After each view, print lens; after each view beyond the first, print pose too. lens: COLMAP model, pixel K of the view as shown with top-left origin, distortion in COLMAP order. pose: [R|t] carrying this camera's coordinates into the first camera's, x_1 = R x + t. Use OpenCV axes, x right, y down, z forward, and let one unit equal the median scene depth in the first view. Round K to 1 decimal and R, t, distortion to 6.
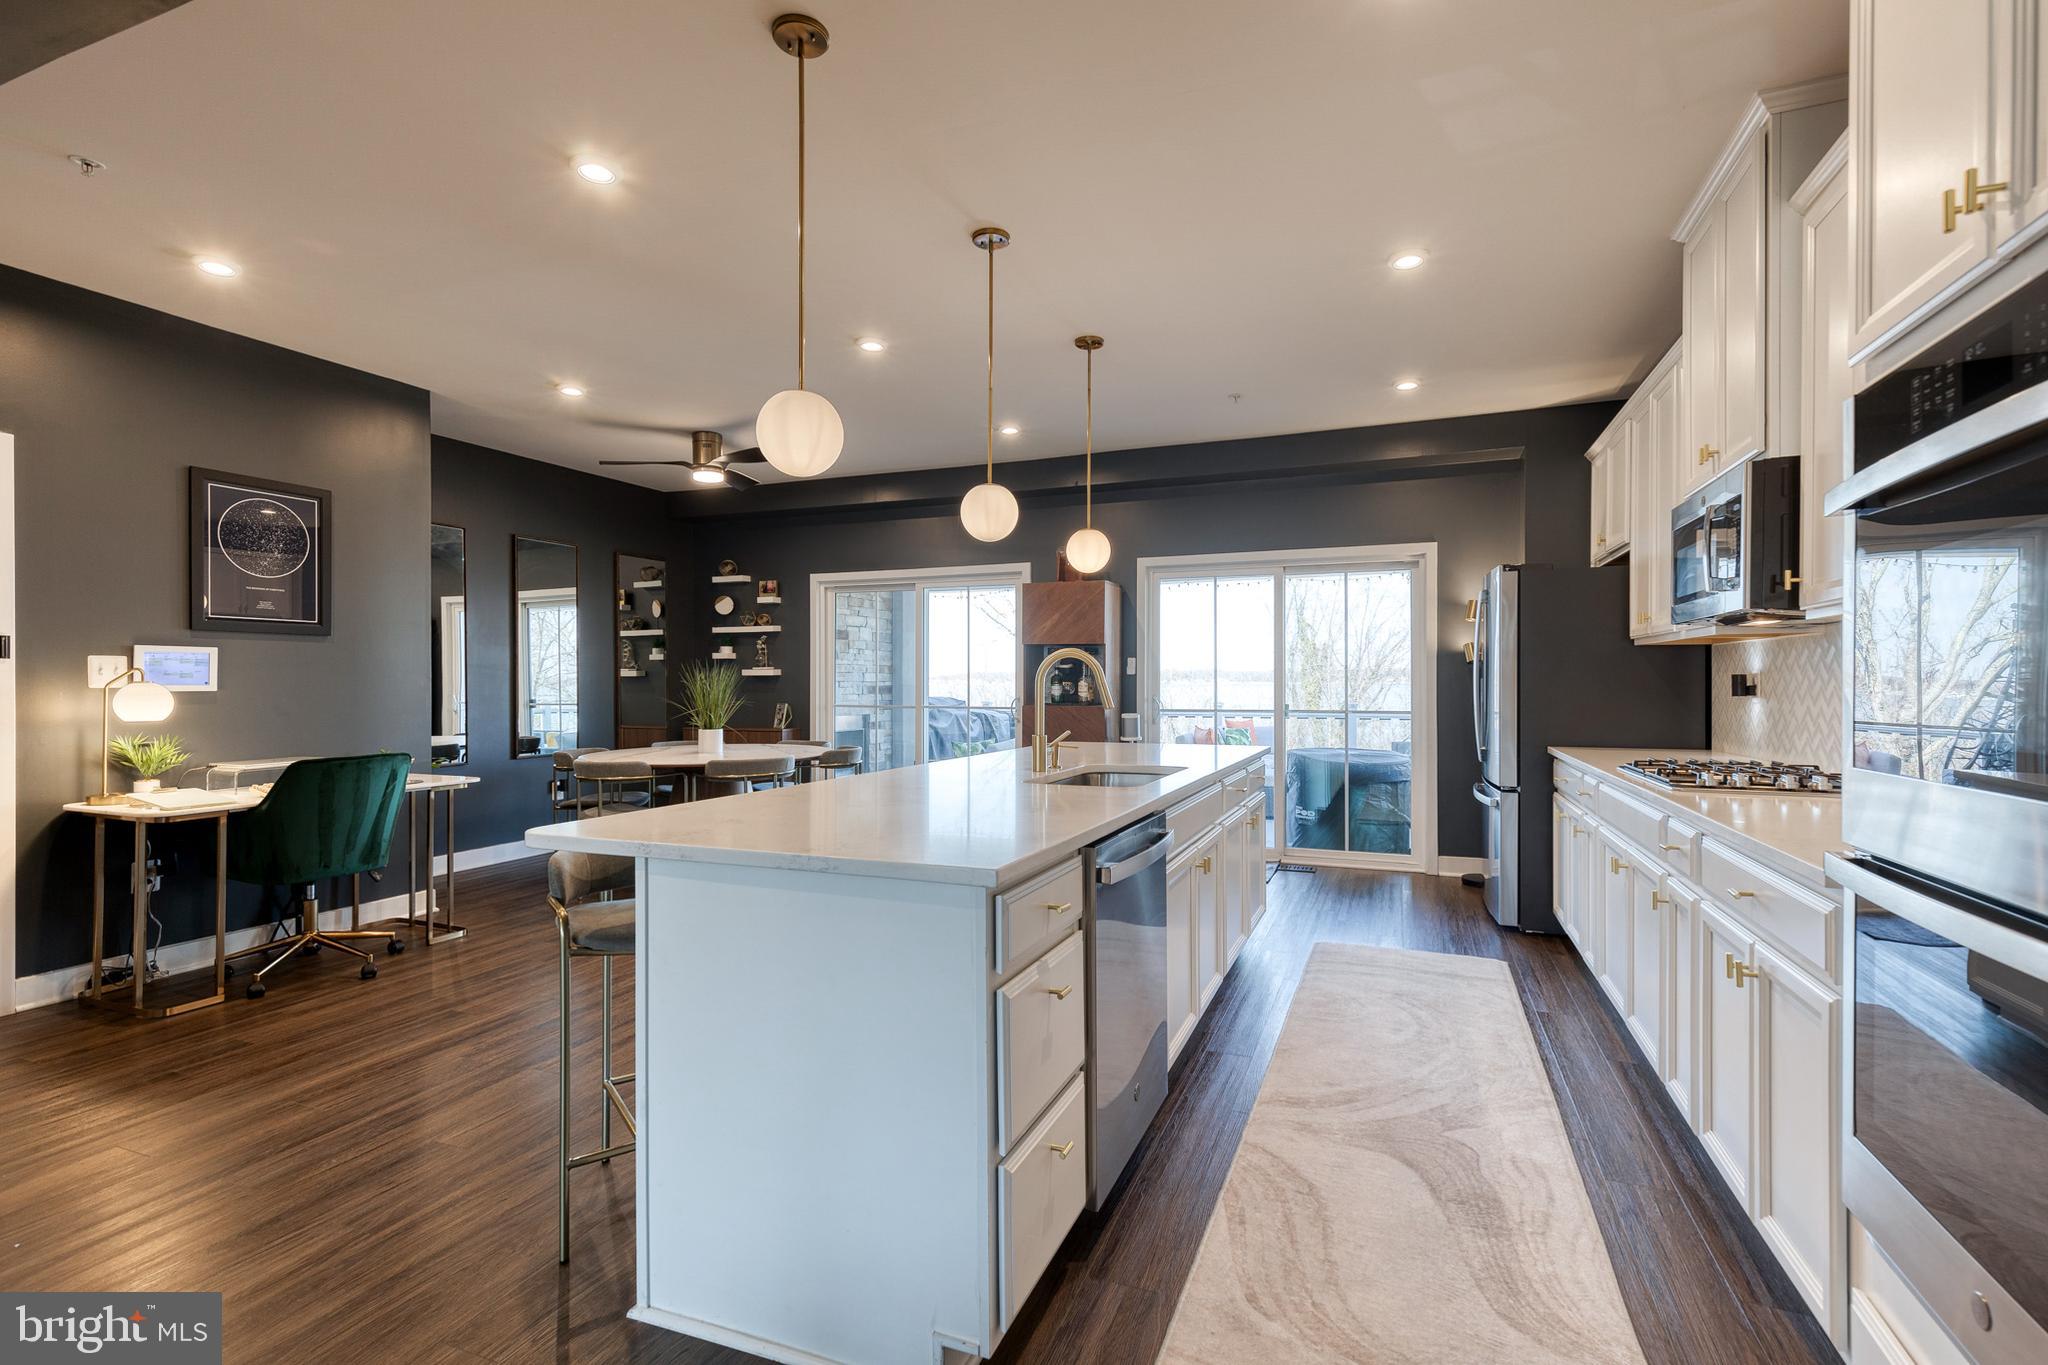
lens RADIAL K [[923.6, 0, 1041.7], [0, 923.6, 681.0], [0, 0, 1]] dist [0.008483, -0.001871]
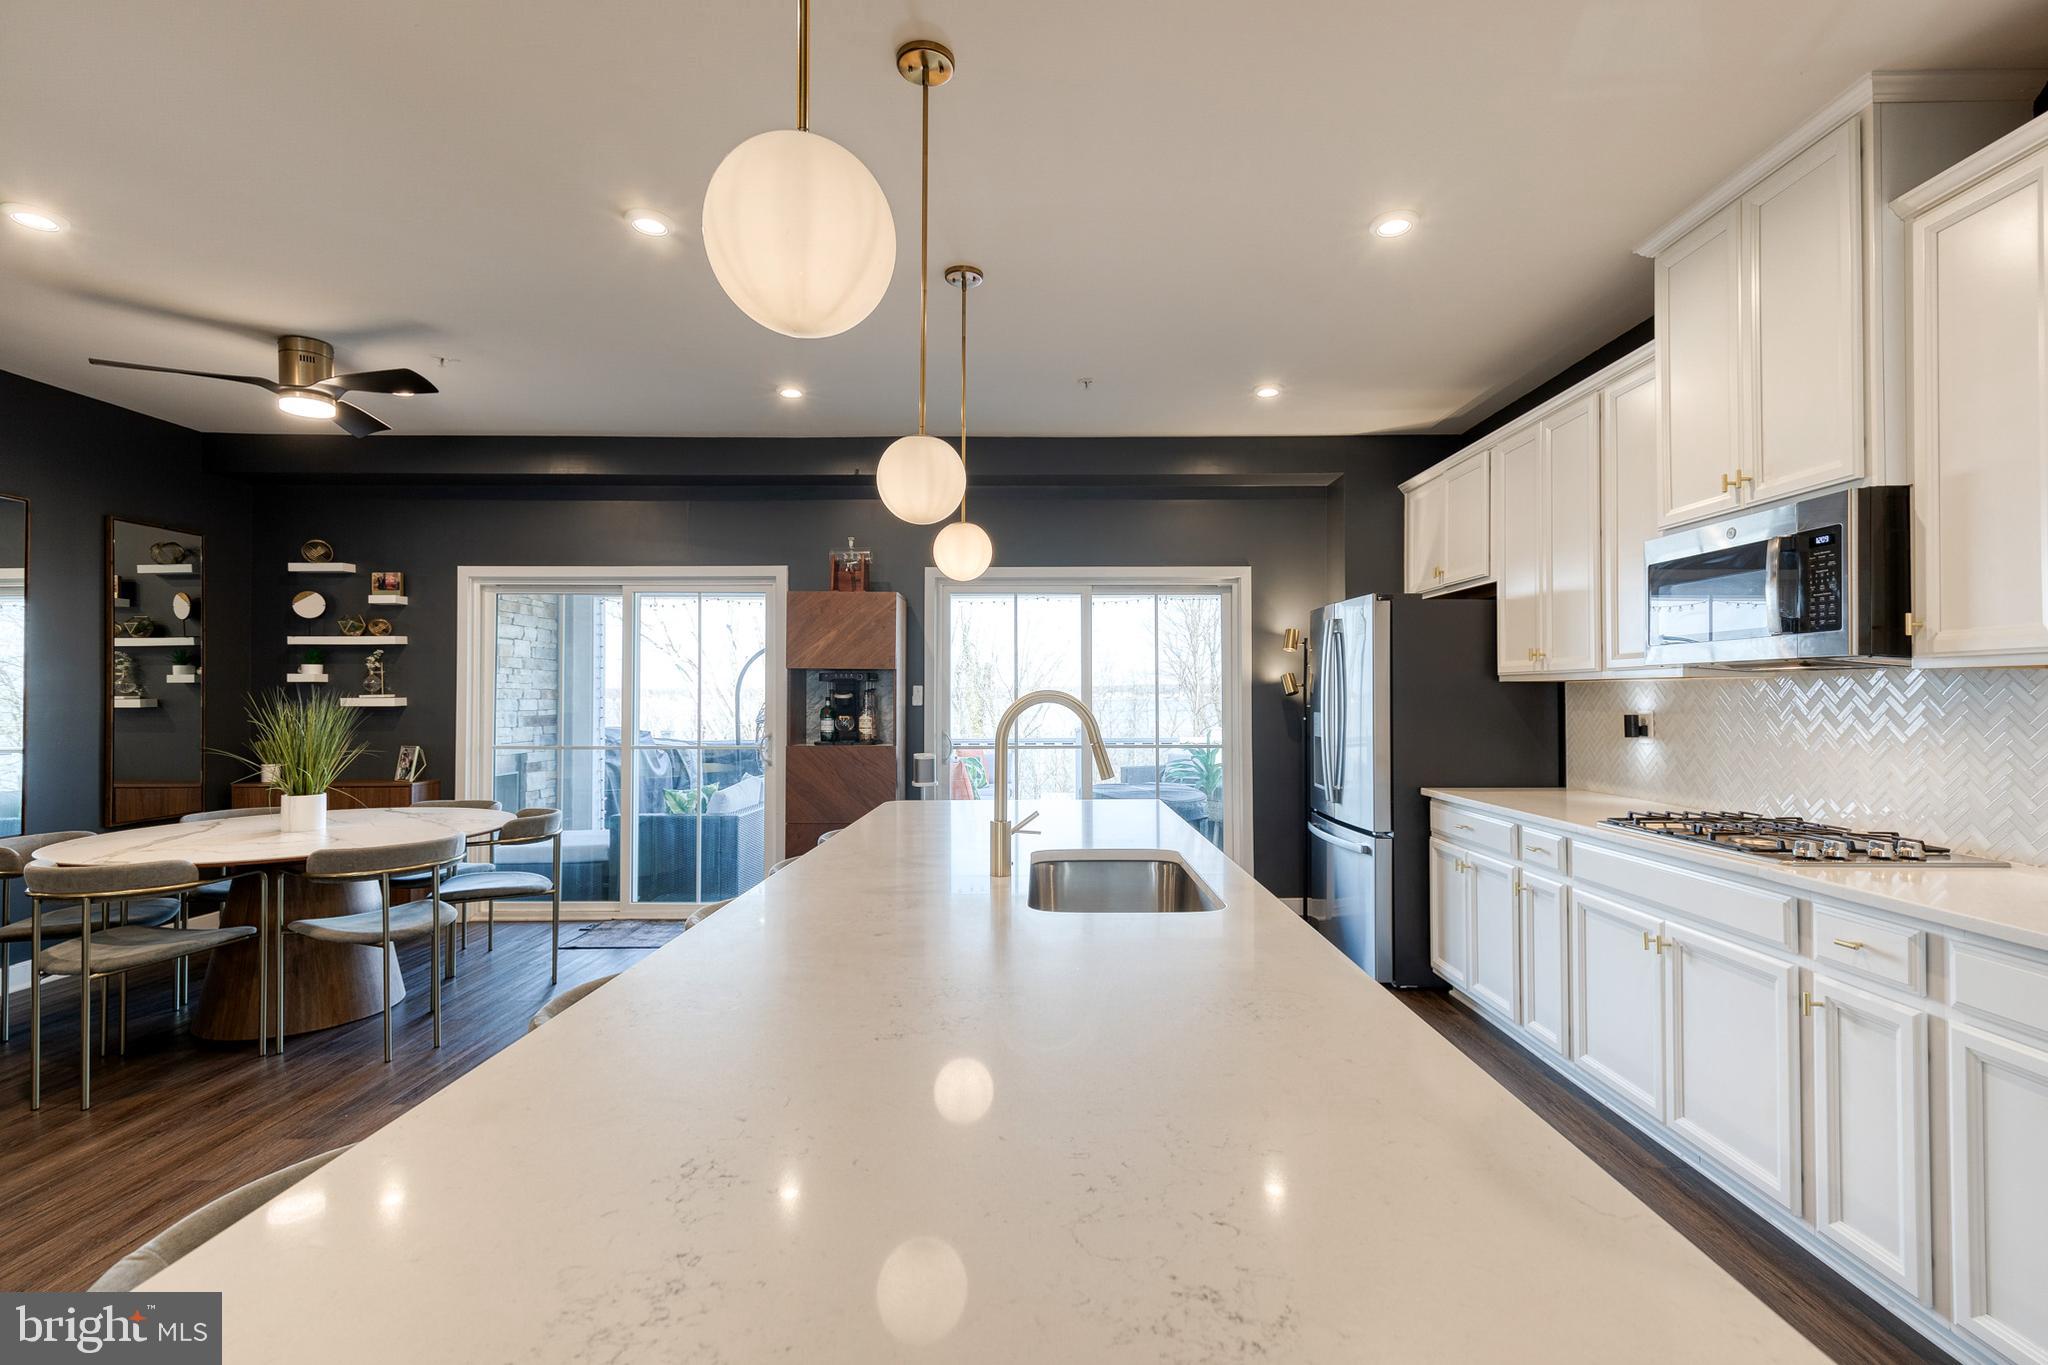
lens RADIAL K [[923.6, 0, 1042.1], [0, 923.6, 680.7], [0, 0, 1]] dist [0.008483, -0.001871]
pose [[0.928457, 0.006335, 0.371387, -0.130481], [0.000548, 0.999830, -0.018423, -0.017144], [-0.371440, 0.017309, 0.928295, 0.218374]]
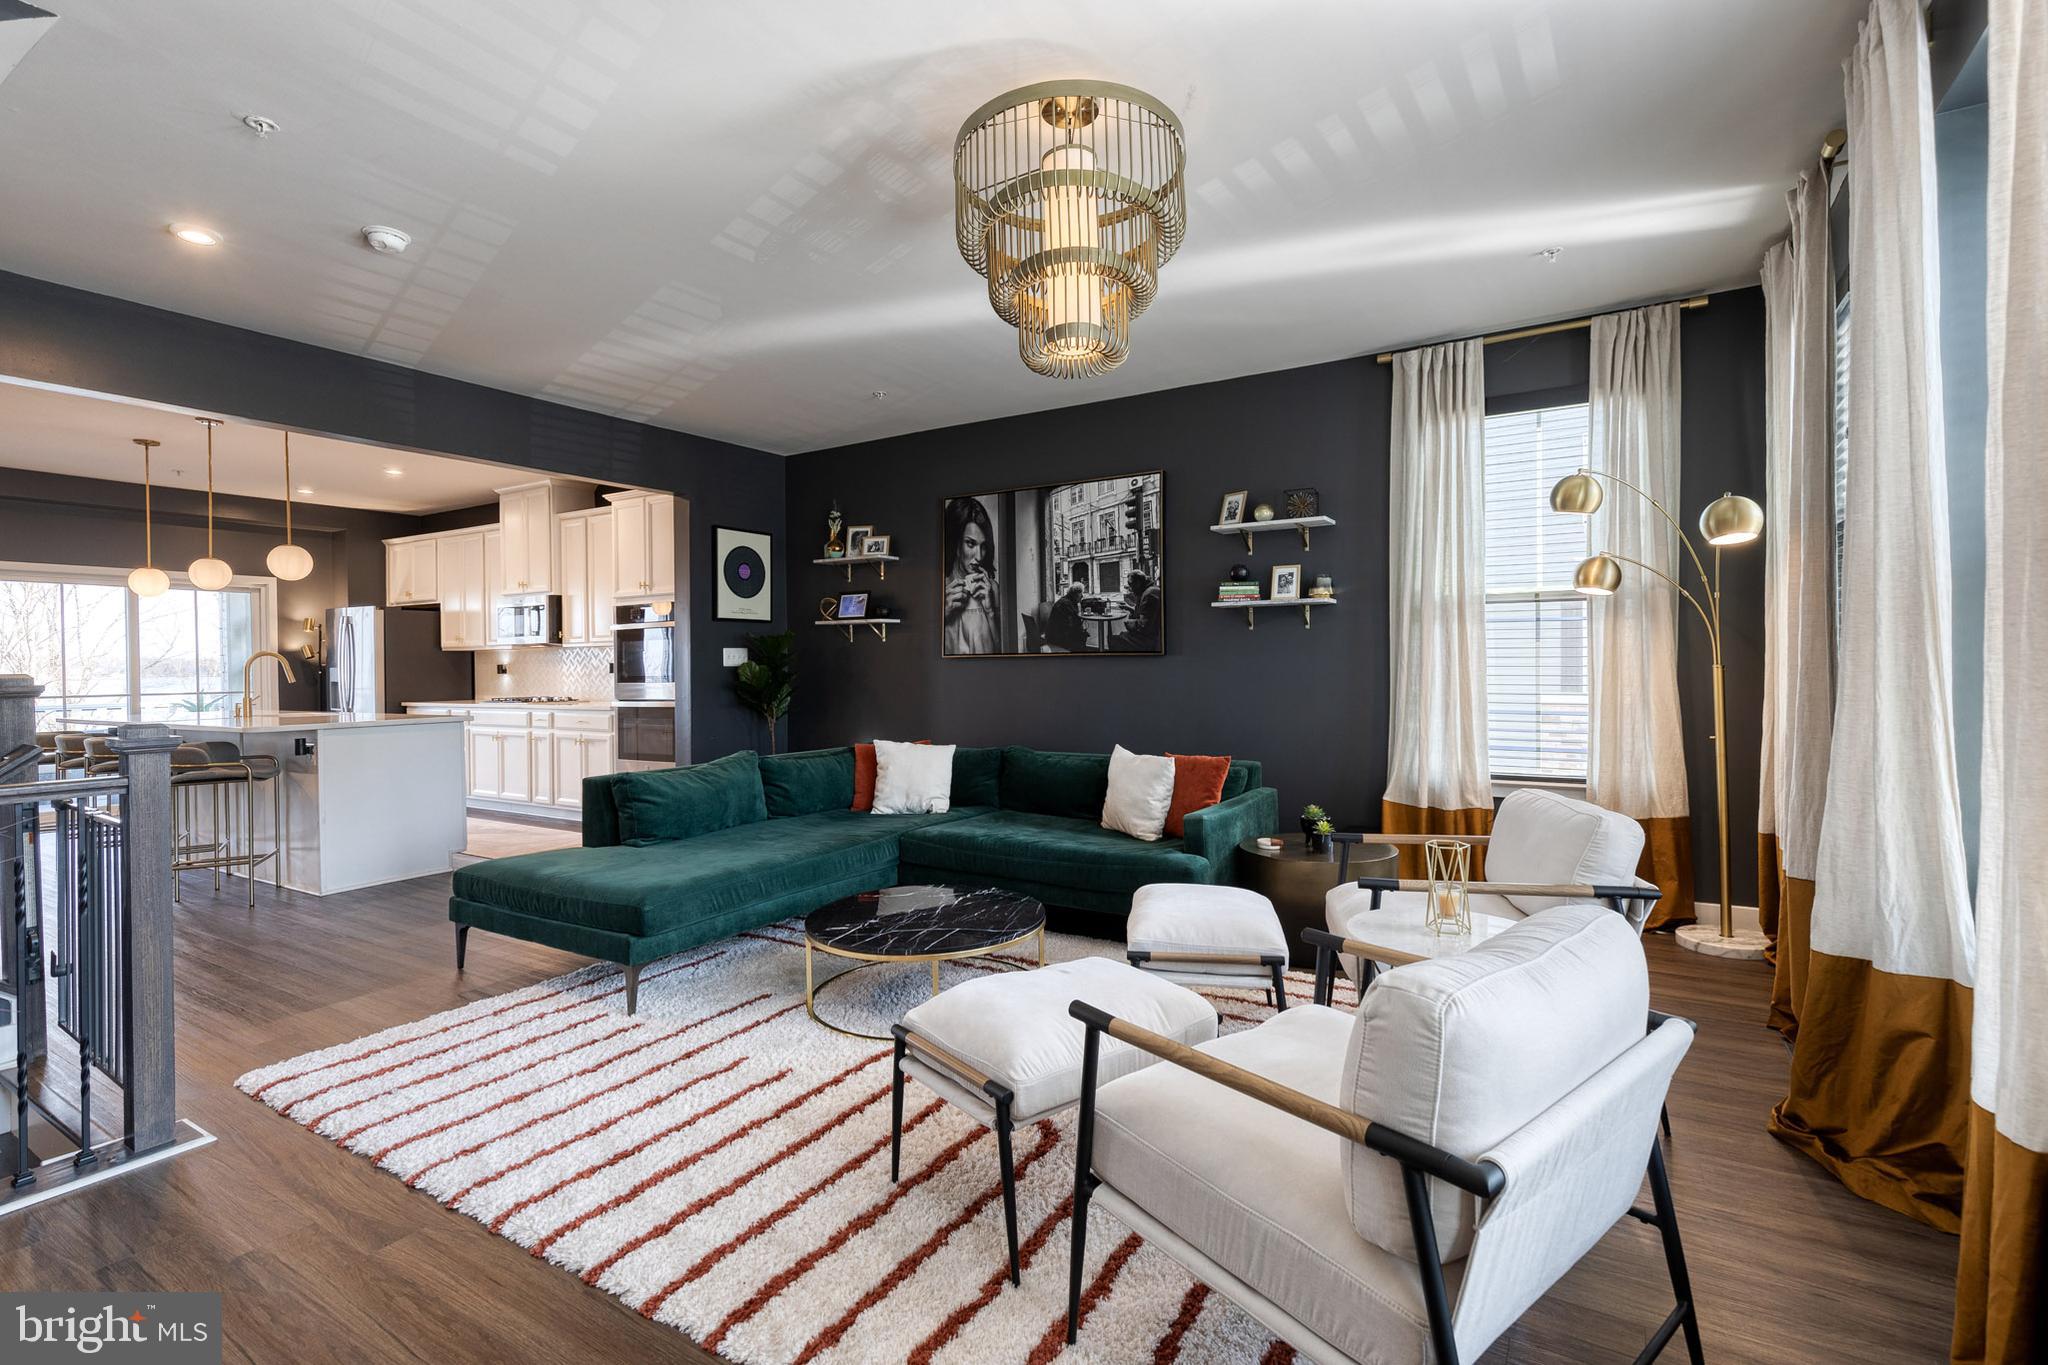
lens RADIAL K [[923.6, 0, 1052.7], [0, 923.6, 670.8], [0, 0, 1]] dist [0.008483, -0.001871]
pose [[0.160363, -0.007907, 0.987026, -0.930738], [0.012354, 0.999906, 0.006003, 0.008605], [-0.986981, 0.011231, 0.160446, -0.531827]]
